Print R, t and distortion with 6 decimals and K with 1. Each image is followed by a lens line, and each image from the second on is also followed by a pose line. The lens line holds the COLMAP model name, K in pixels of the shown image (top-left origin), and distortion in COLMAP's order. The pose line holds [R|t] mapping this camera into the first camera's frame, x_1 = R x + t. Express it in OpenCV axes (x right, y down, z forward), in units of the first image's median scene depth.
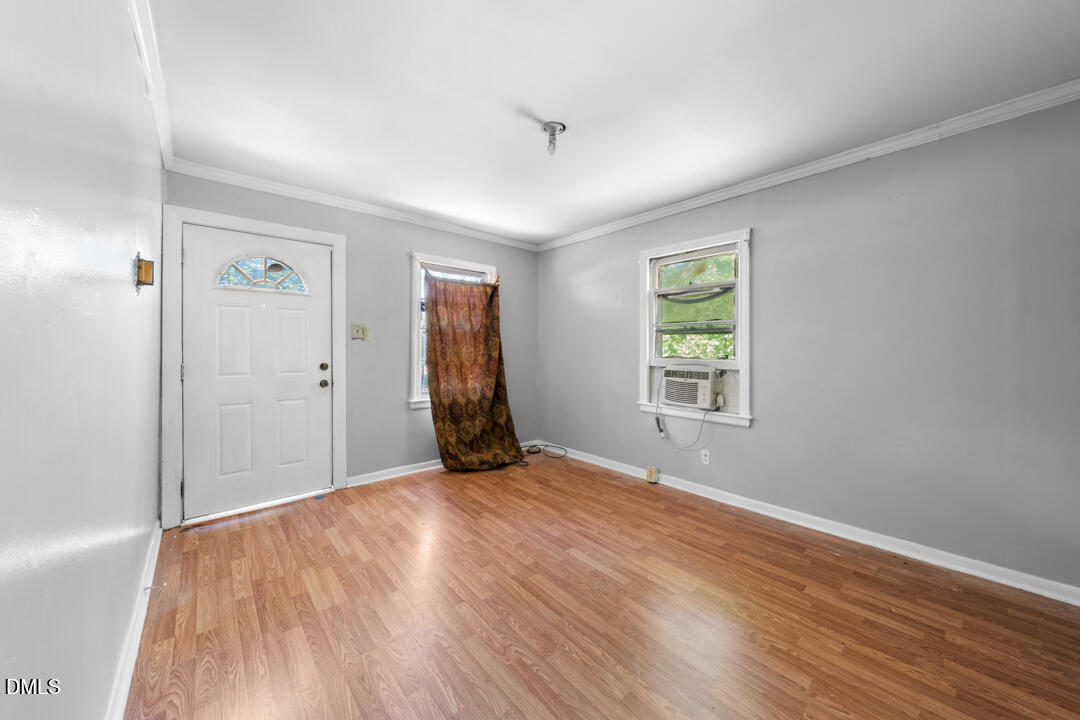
lens RADIAL K [[386.9, 0, 544.0], [0, 386.9, 351.9], [0, 0, 1]] dist [-0.000041, -0.000053]
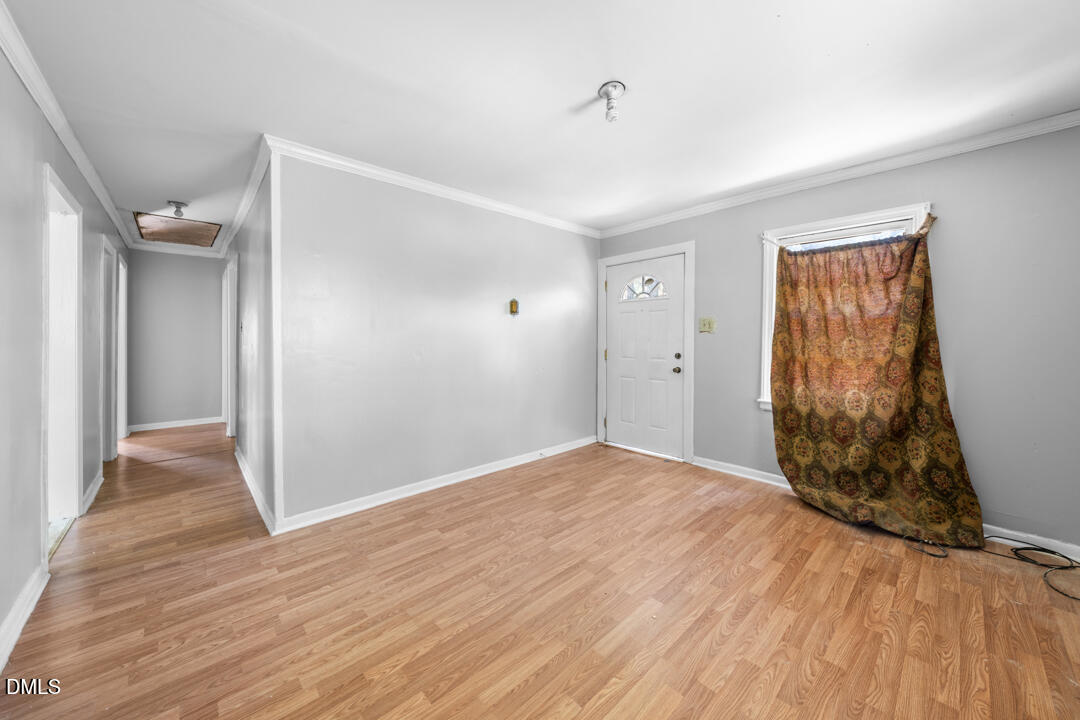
lens RADIAL K [[377.5, 0, 542.8], [0, 377.5, 347.3], [0, 0, 1]] dist [-0.000115, -0.000017]
pose [[0.029745, 0.021135, -0.999334, 0.584778], [-0.009822, 0.999734, 0.020852, -0.009020], [0.999509, 0.009195, 0.029945, 0.539024]]
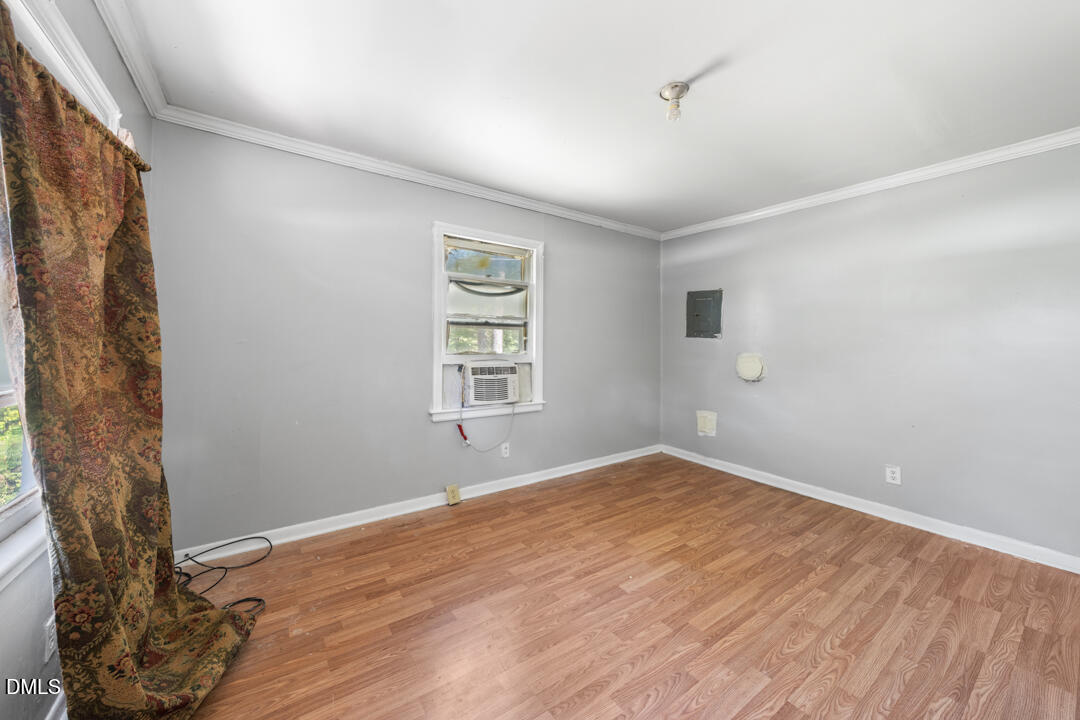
lens RADIAL K [[375.1, 0, 536.8], [0, 375.1, 339.0], [0, 0, 1]] dist [0.000403, -0.000024]
pose [[0.126962, 0.008290, 0.991873, -0.549797], [-0.002888, 0.999964, -0.007988, -0.013325], [-0.991903, -0.001850, 0.126982, 0.785112]]
